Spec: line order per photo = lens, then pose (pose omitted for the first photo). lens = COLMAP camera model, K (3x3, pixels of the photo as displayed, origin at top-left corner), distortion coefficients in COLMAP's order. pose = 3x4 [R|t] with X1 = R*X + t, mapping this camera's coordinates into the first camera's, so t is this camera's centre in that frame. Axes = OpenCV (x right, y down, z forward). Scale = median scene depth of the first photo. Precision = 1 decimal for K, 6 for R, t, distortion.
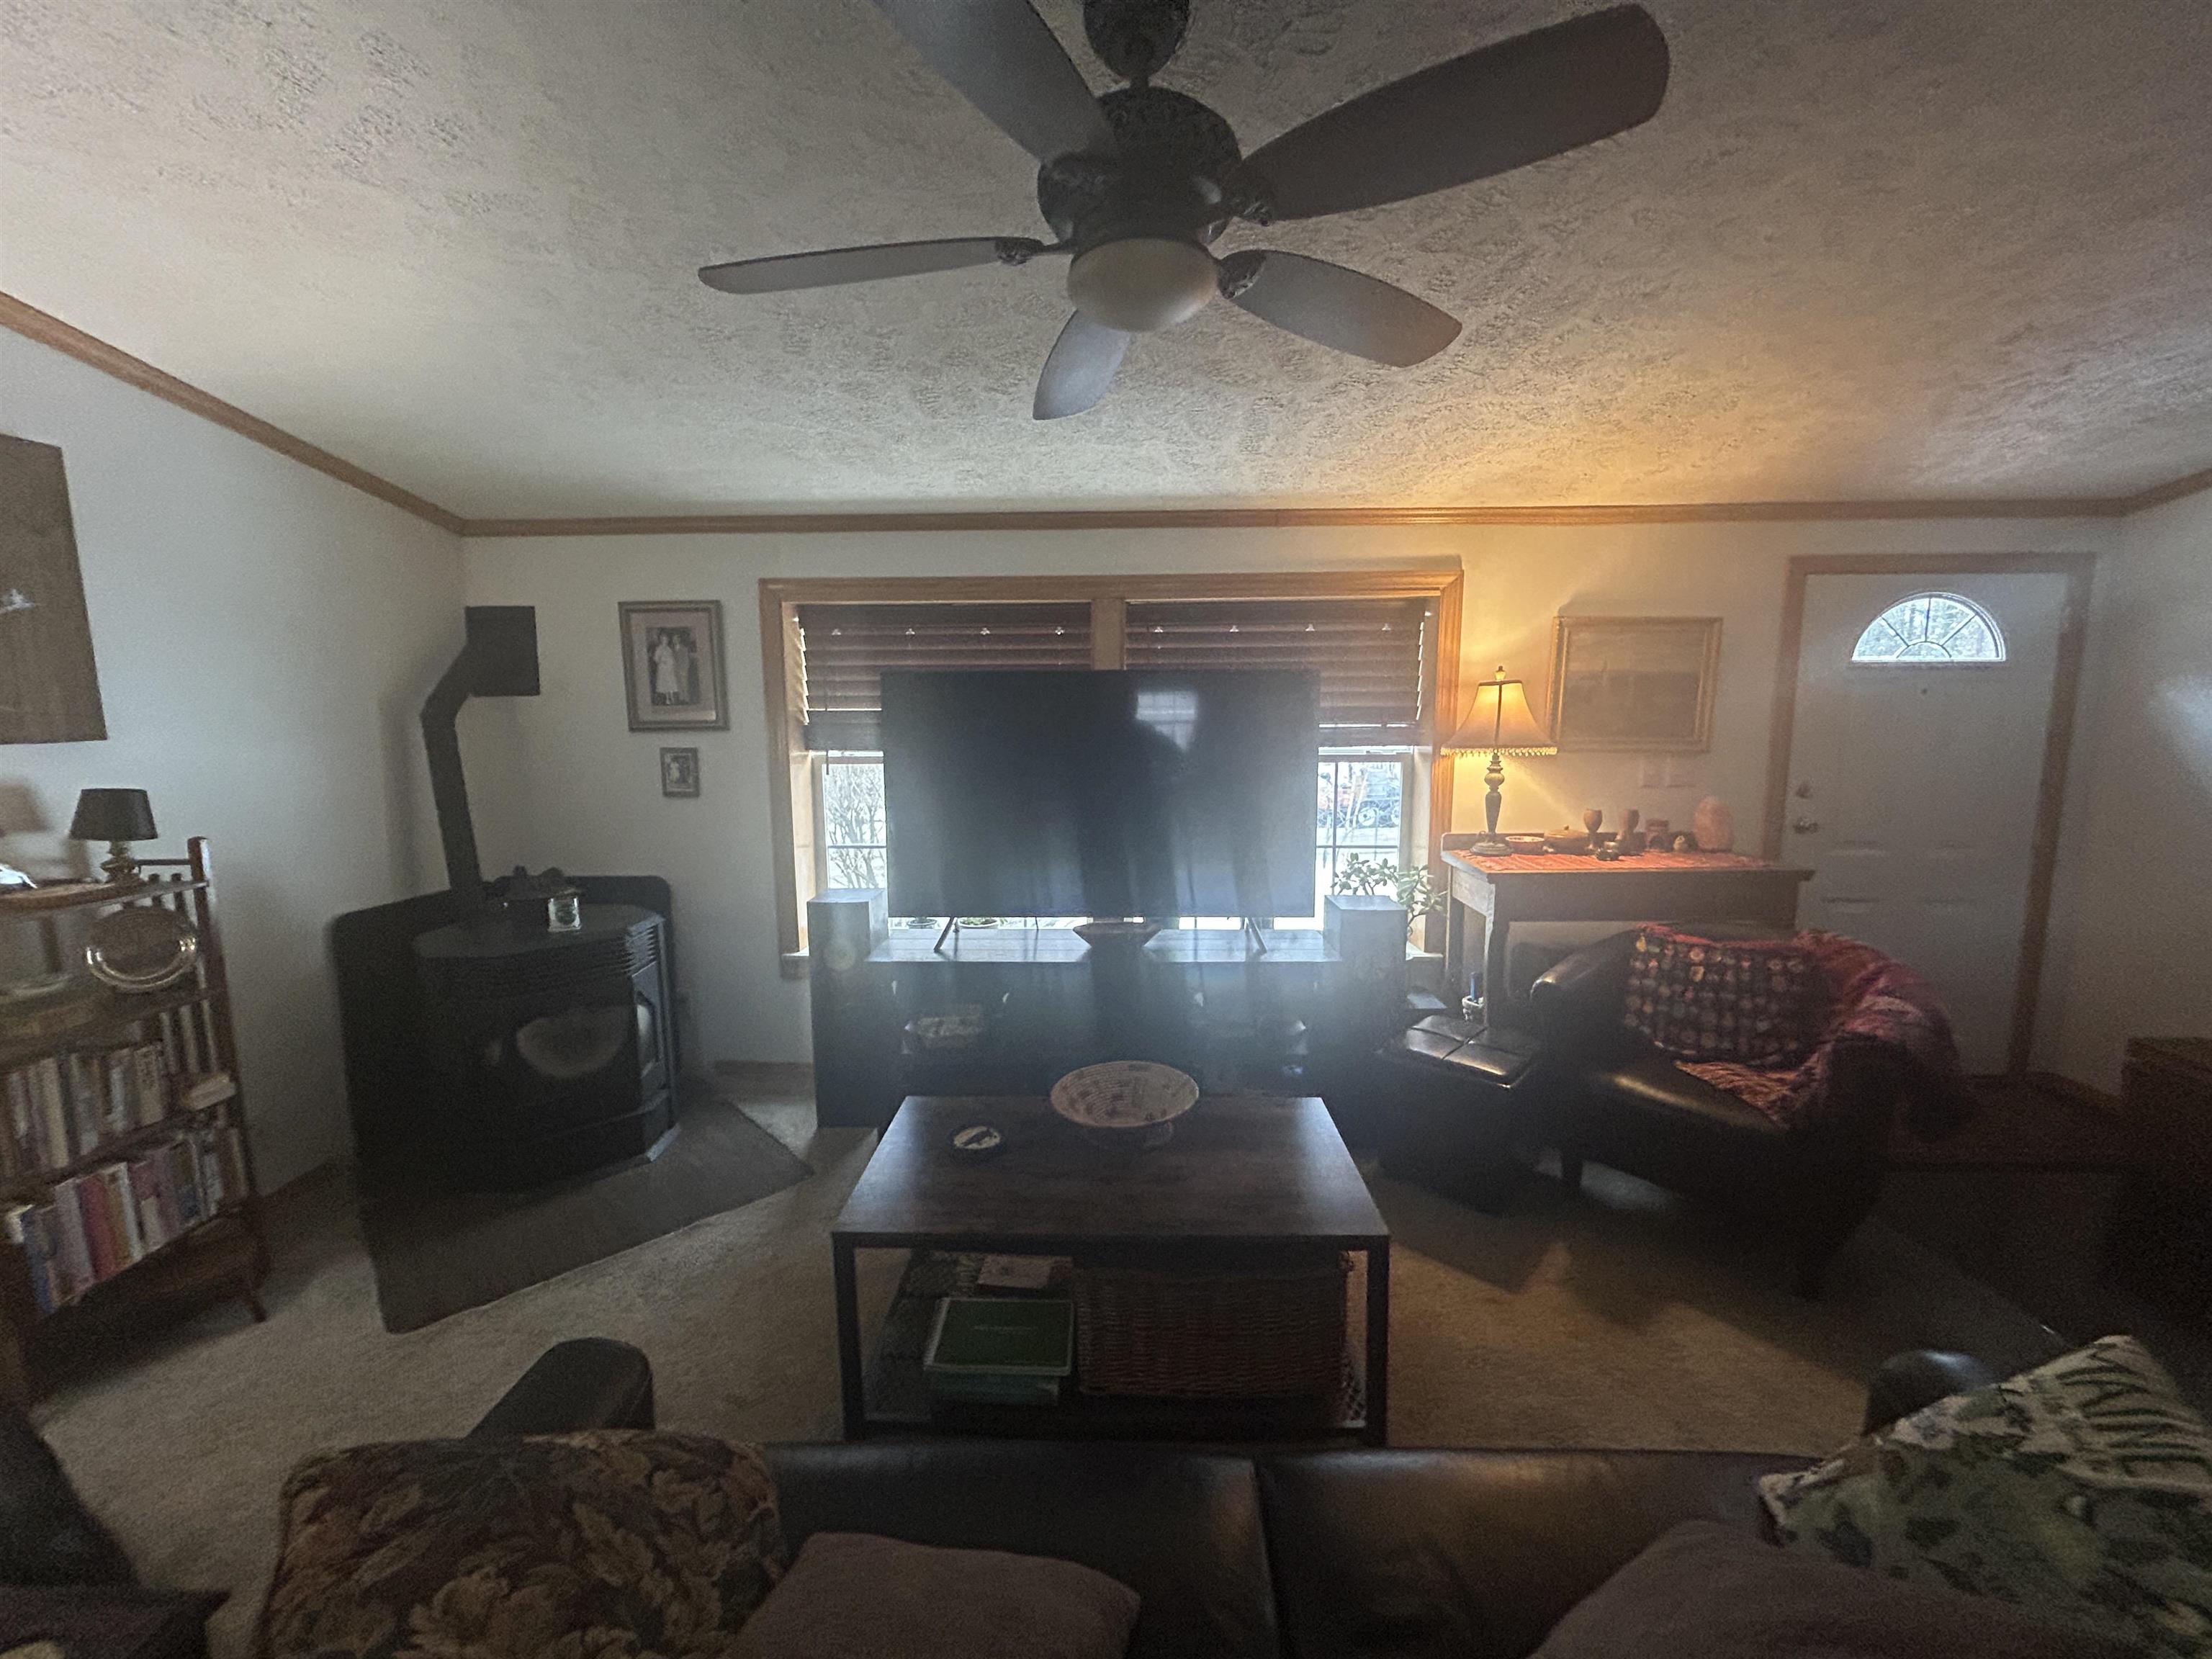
lens RADIAL K [[894.5, 0, 1106.0], [0, 894.5, 829.5], [0, 0, 1]] dist [-0.001744, -0.000112]
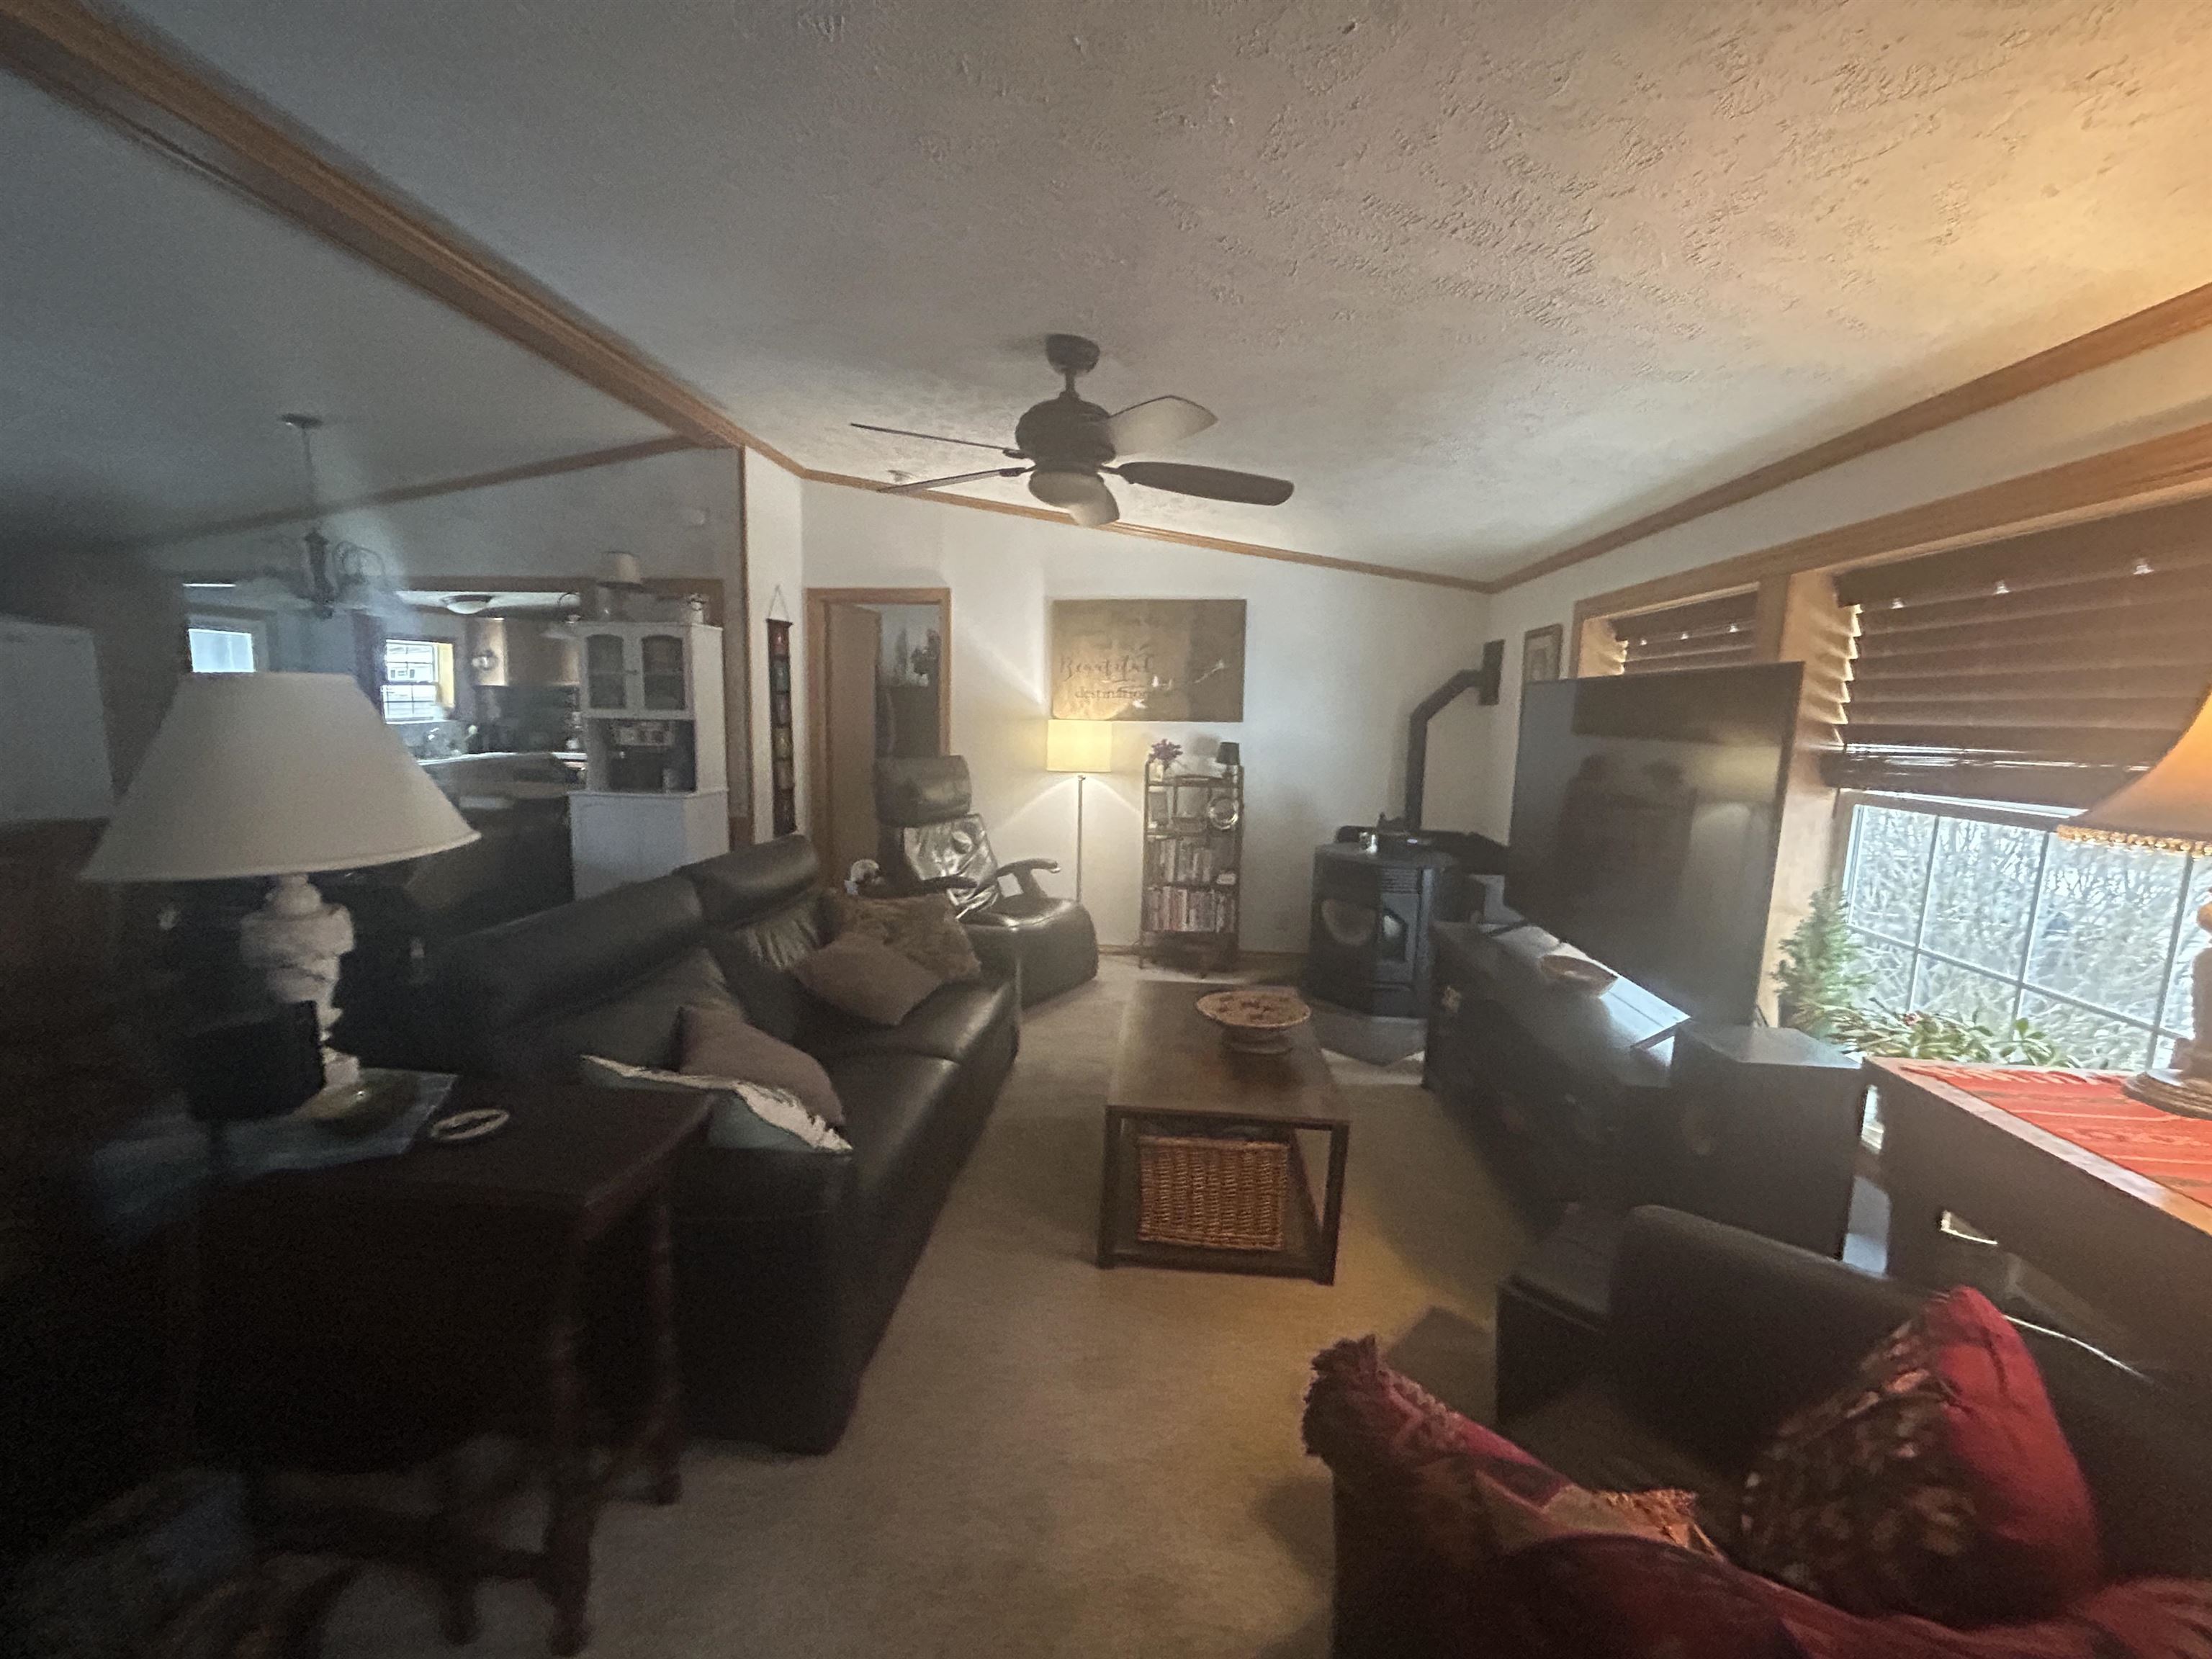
lens RADIAL K [[894.5, 0, 1106.0], [0, 894.5, 829.5], [0, 0, 1]] dist [-0.001744, -0.000112]
pose [[-0.062793, 0.139650, -0.988208, 1.235726], [-0.152511, 0.977190, 0.147783, -0.114538], [0.986305, 0.159992, -0.040062, 0.776785]]
